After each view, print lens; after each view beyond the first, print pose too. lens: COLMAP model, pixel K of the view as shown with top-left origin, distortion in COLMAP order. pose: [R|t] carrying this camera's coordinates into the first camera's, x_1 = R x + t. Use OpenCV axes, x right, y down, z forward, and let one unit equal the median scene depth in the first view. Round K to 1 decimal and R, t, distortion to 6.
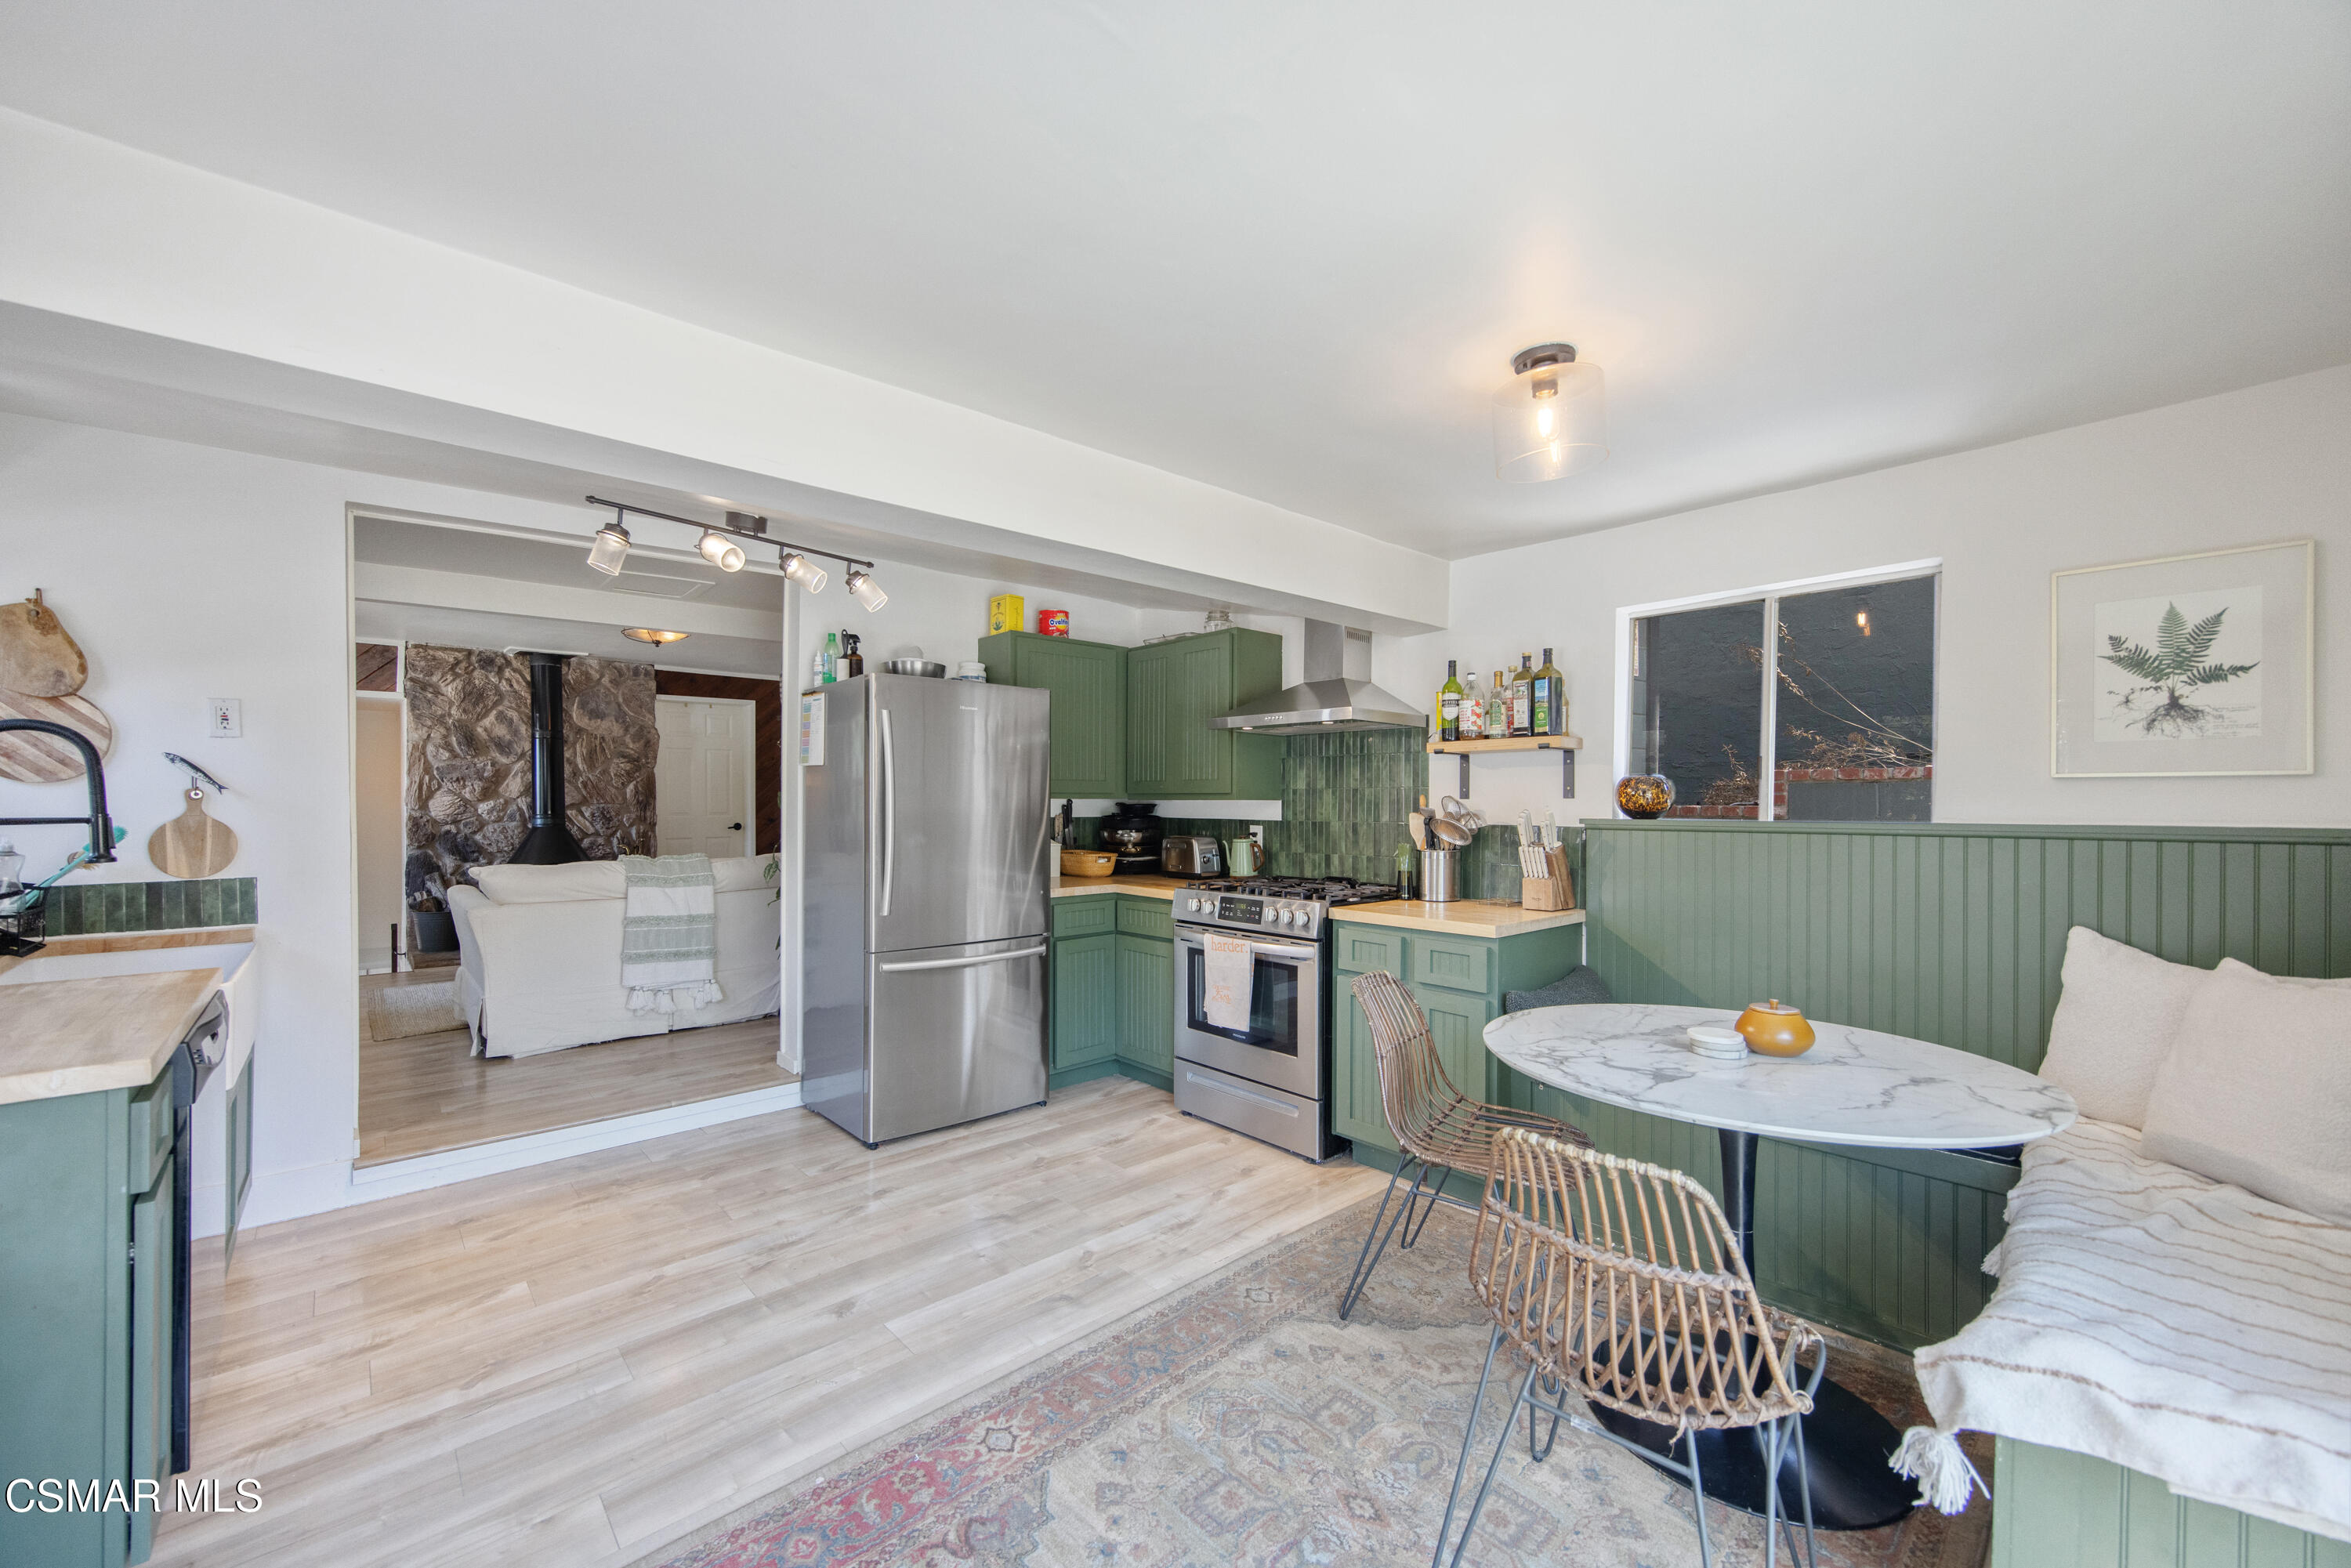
lens RADIAL K [[898.1, 0, 1182.9], [0, 898.1, 798.9], [0, 0, 1]] dist [0.003900, -0.001567]
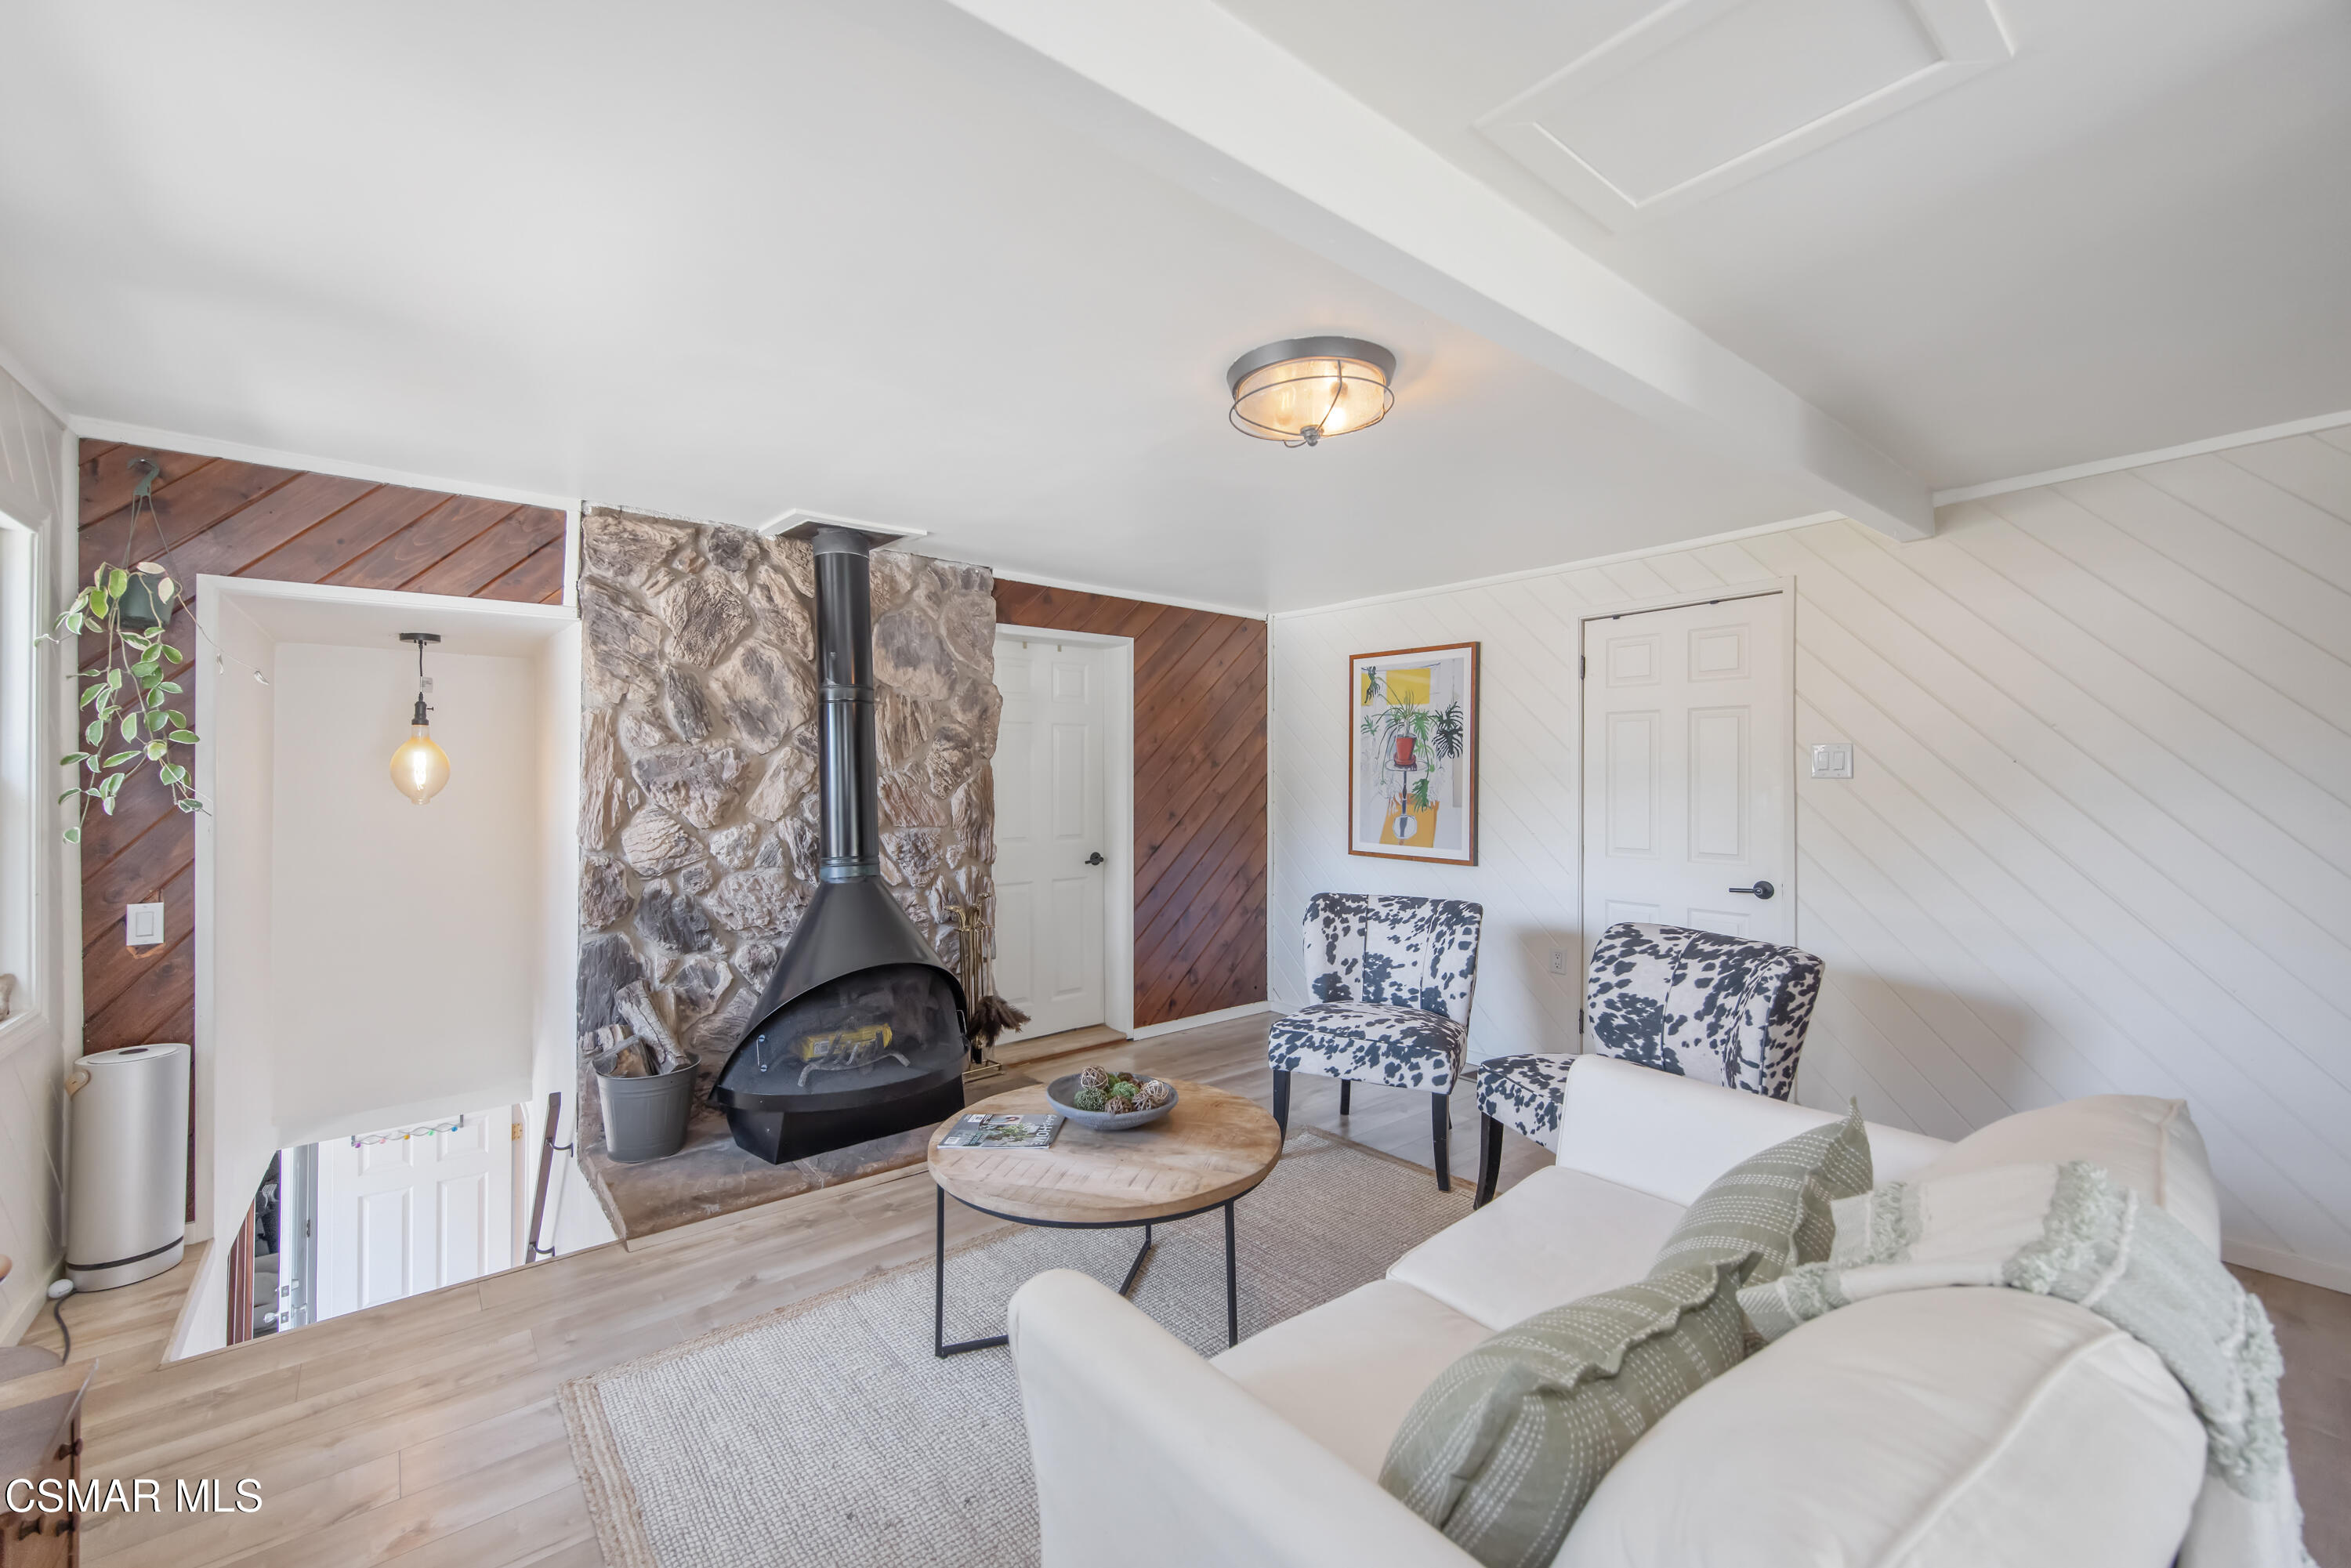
lens RADIAL K [[958.8, 0, 1208.0], [0, 958.8, 762.2], [0, 0, 1]] dist [0.007982, -0.000820]
pose [[0.999464, -0.001304, -0.032706, -0.915832], [0.000942, 0.999938, -0.011094, -0.052755], [0.032719, 0.011058, 0.999403, 0.889345]]
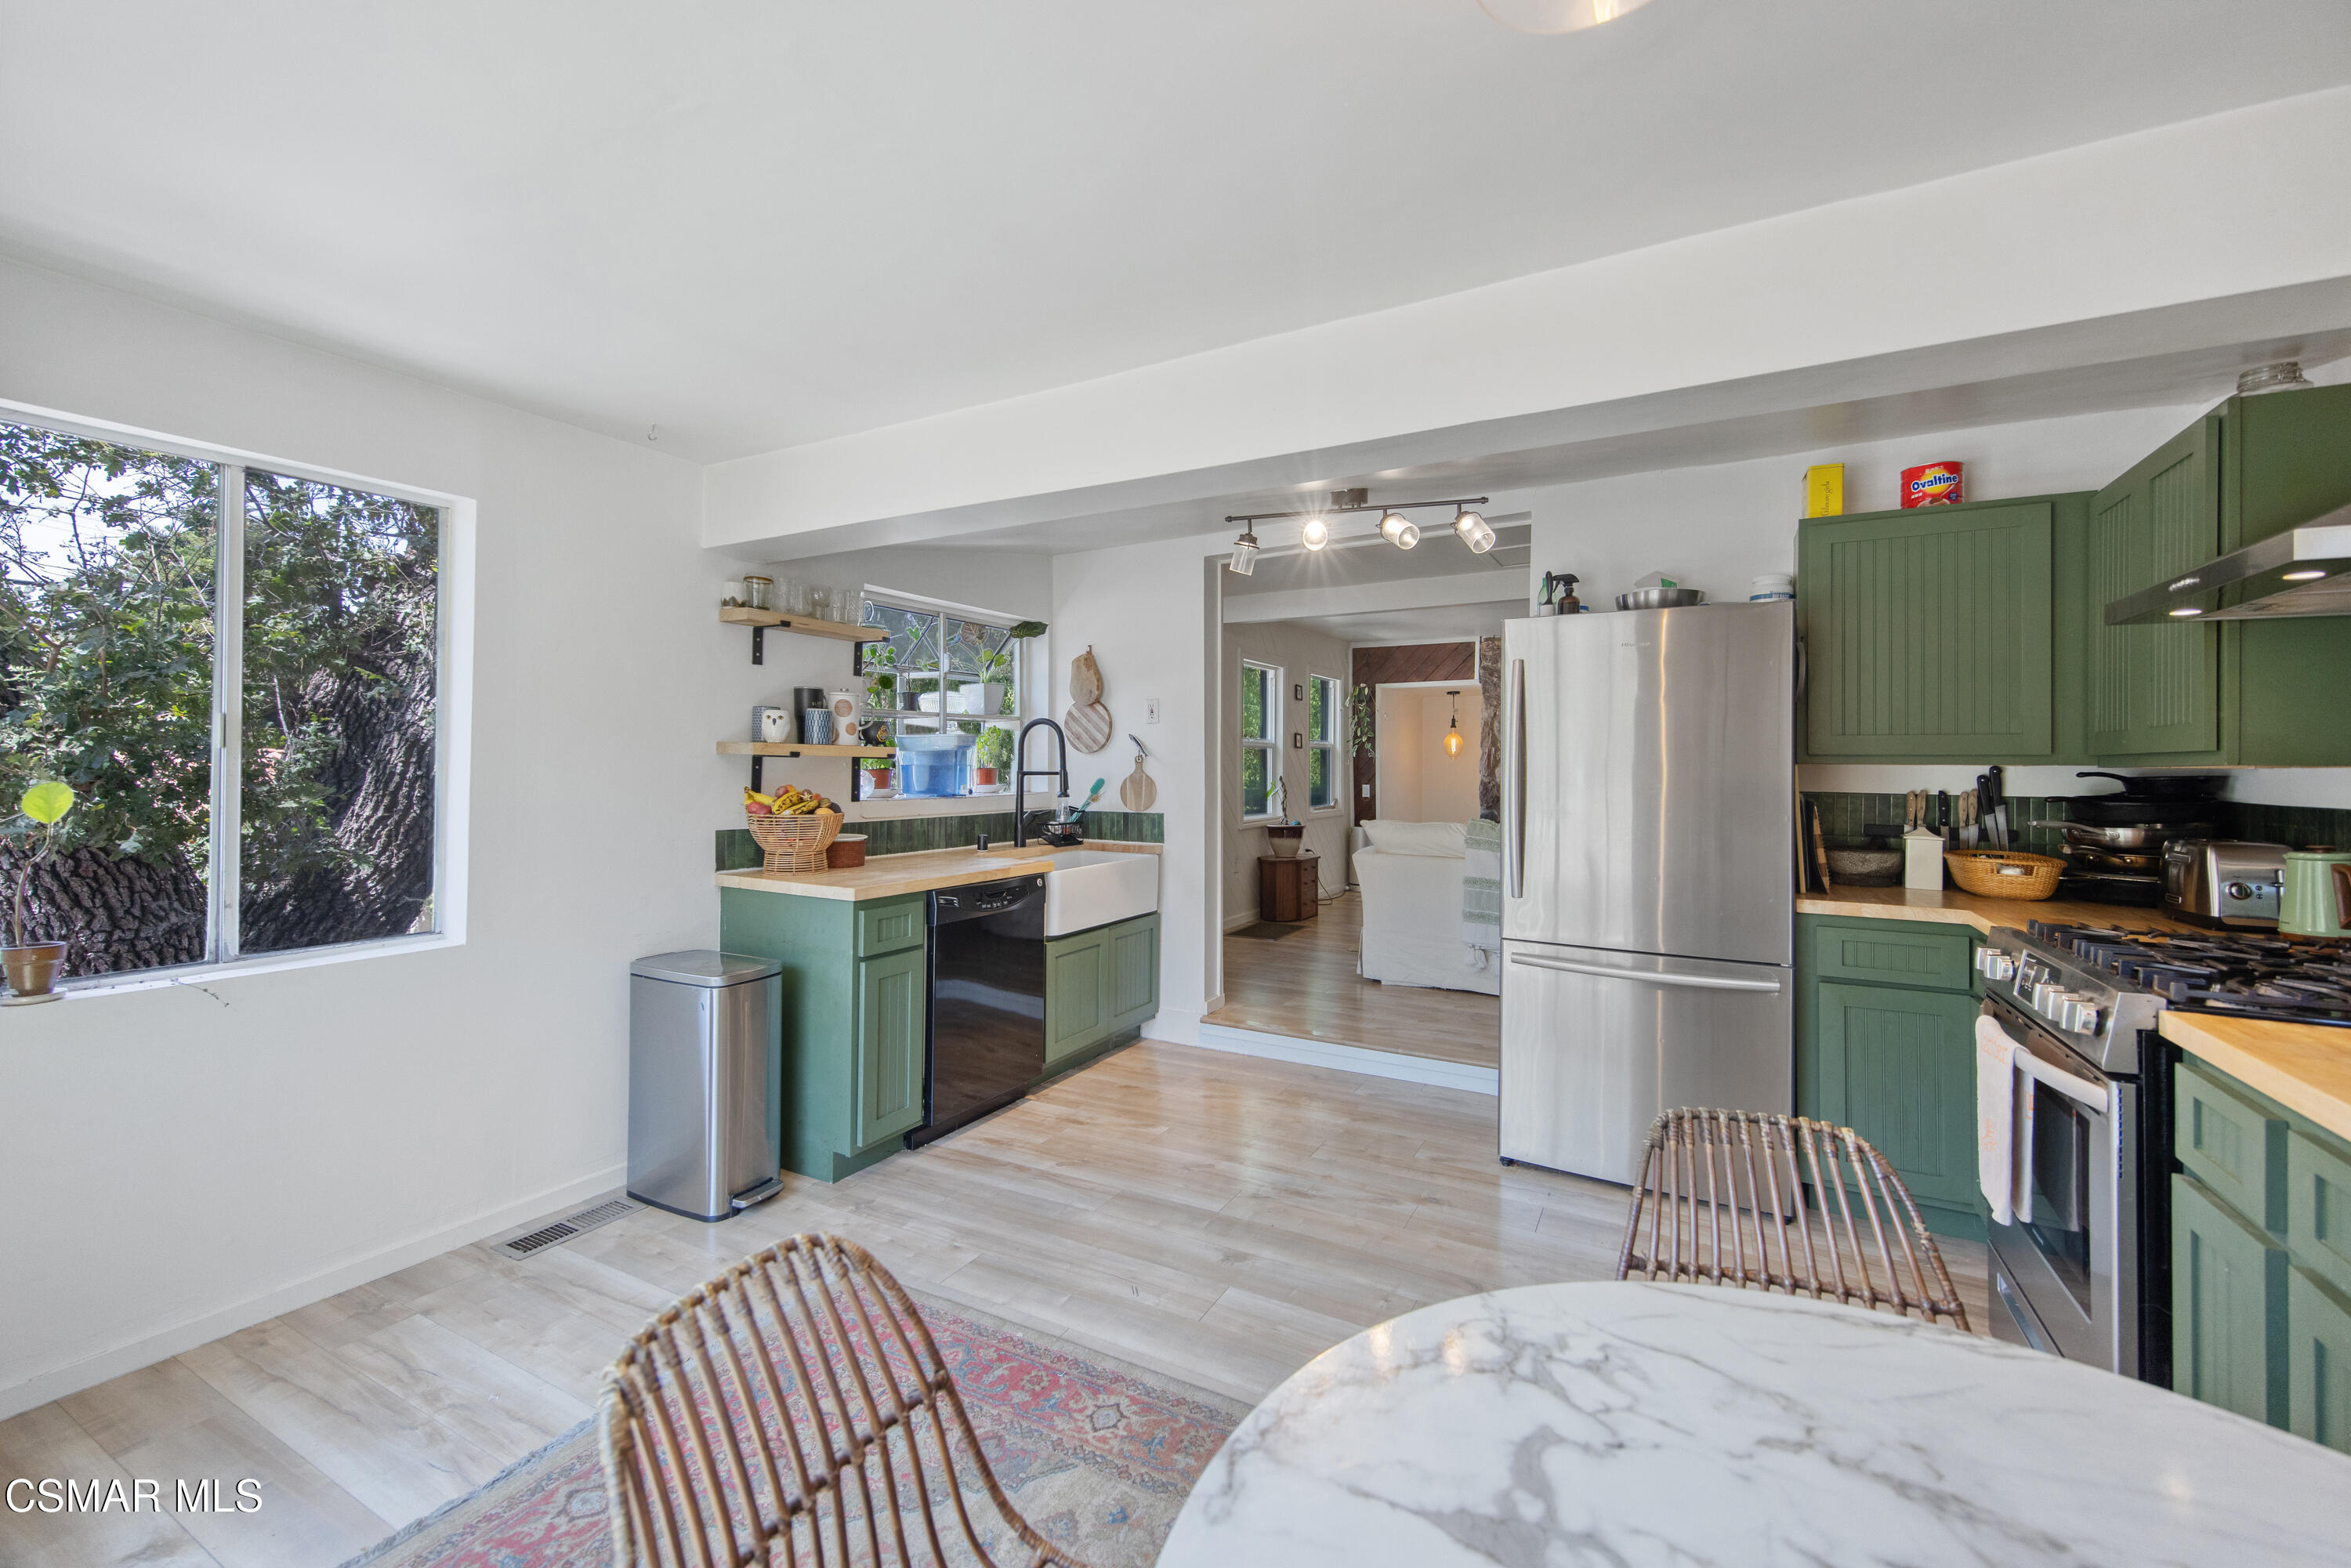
lens RADIAL K [[958.8, 0, 1178.2], [0, 958.8, 750.0], [0, 0, 1]] dist [0.007982, -0.000820]
pose [[0.330922, -0.015790, -0.943526, 0.388507], [-0.007098, 0.999790, -0.019221, 0.007372], [0.943632, 0.013058, 0.330740, 0.347271]]
